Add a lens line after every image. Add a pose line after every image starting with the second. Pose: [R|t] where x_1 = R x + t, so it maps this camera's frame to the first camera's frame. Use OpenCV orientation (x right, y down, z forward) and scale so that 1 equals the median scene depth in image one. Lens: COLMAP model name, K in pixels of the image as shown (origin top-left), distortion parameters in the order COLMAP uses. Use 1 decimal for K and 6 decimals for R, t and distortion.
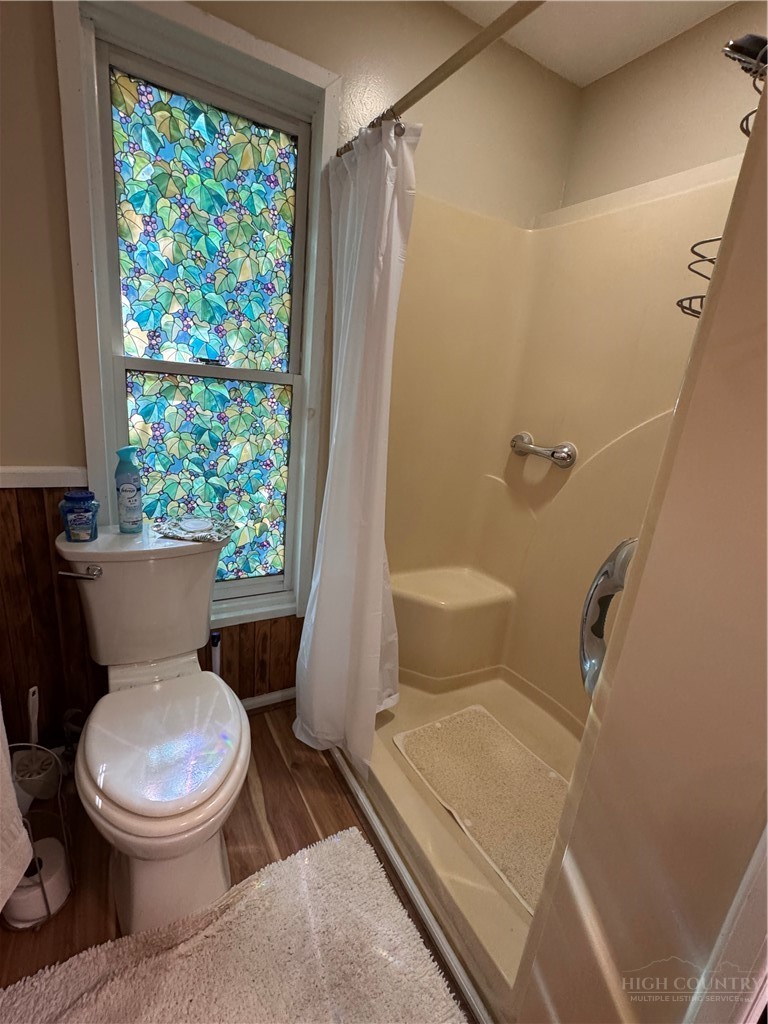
lens RADIAL K [[453.6, 0, 384.0], [0, 453.6, 512.0], [0, 0, 1]] dist [-0.008463, 0.000338]
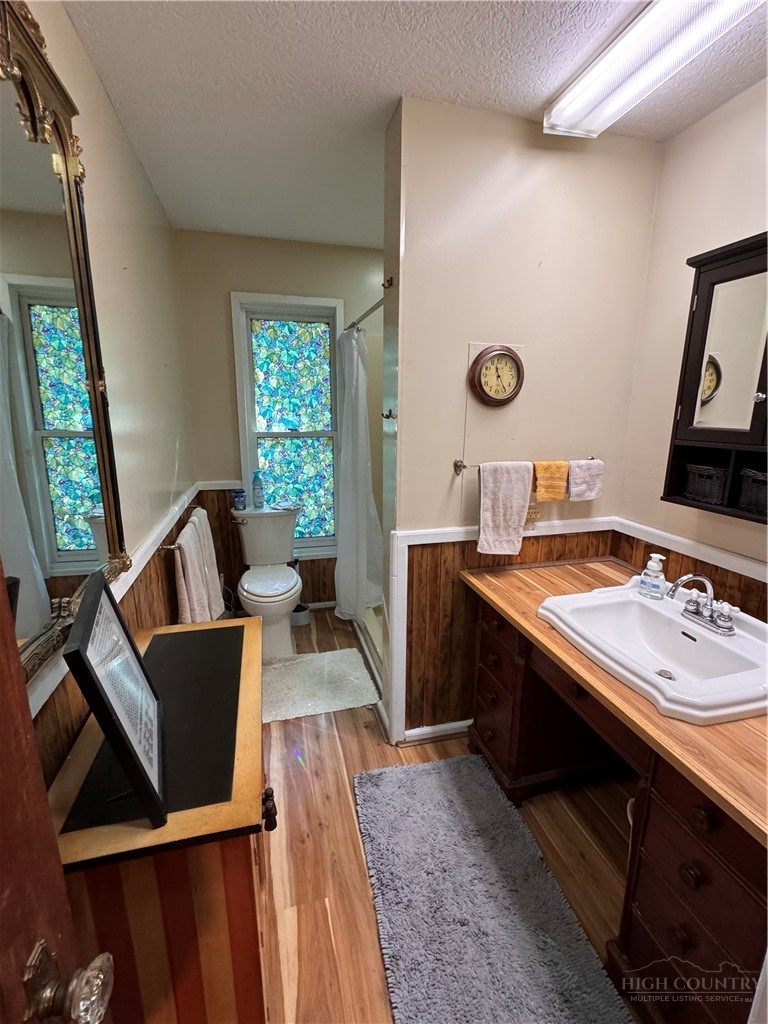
lens RADIAL K [[453.6, 0, 384.0], [0, 453.6, 512.0], [0, 0, 1]] dist [-0.008463, 0.000338]
pose [[0.960499, -0.034680, -0.276115, 0.624433], [0.016151, 0.997479, -0.069101, 0.216301], [0.277815, 0.061912, 0.958637, -0.937529]]
